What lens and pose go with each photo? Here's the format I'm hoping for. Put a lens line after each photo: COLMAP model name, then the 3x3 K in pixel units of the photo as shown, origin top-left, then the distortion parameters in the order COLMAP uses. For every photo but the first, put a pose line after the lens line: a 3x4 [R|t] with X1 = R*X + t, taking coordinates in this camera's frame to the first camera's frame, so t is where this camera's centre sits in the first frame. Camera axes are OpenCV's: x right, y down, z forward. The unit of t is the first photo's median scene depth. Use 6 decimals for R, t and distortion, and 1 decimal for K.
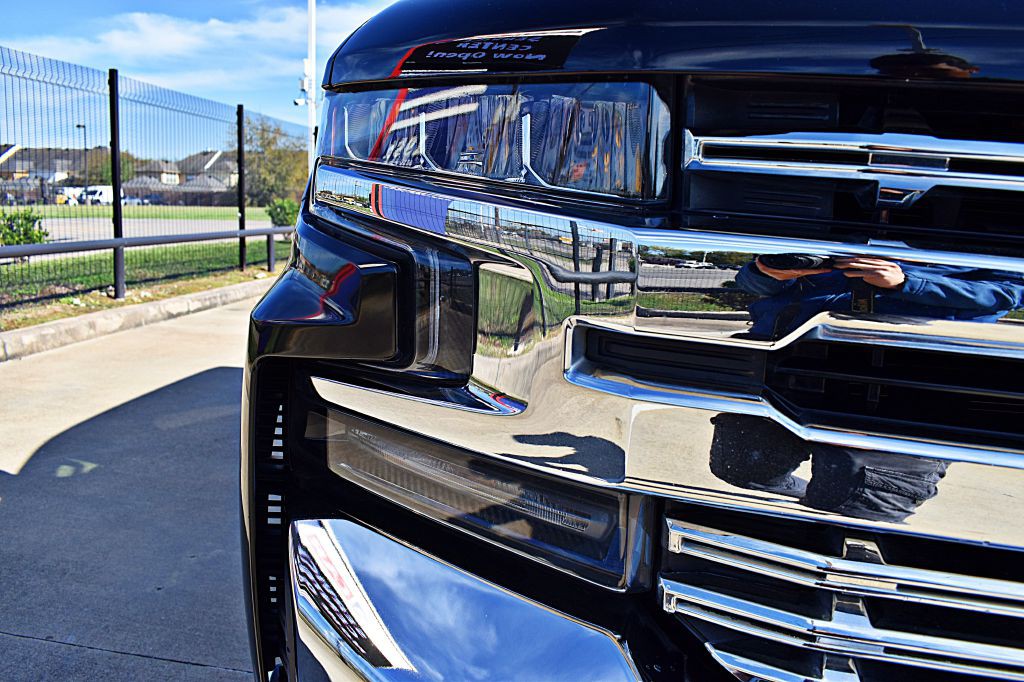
lens RADIAL K [[788.2, 0, 507.9], [0, 788.2, 338.5], [0, 0, 1]] dist [-0.101713, 0.020623]
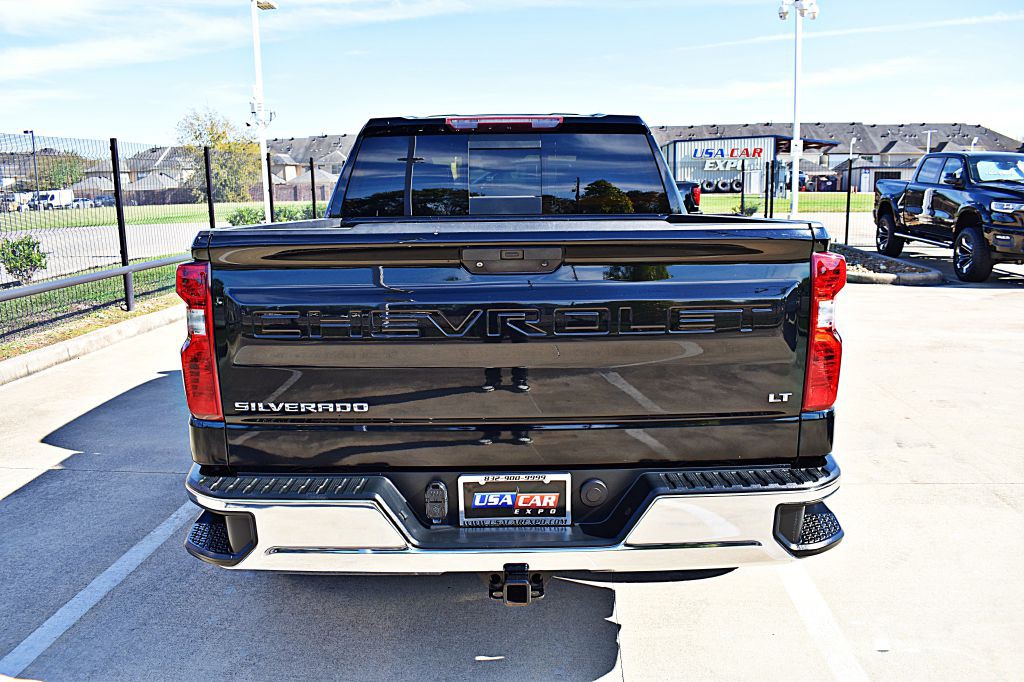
lens RADIAL K [[788.2, 0, 507.9], [0, 788.2, 338.5], [0, 0, 1]] dist [-0.101713, 0.020623]
pose [[0.997185, -0.060344, 0.044503, 0.085372], [0.059060, 0.997815, 0.029613, -0.004630], [-0.046192, -0.026901, 0.998570, -0.364475]]
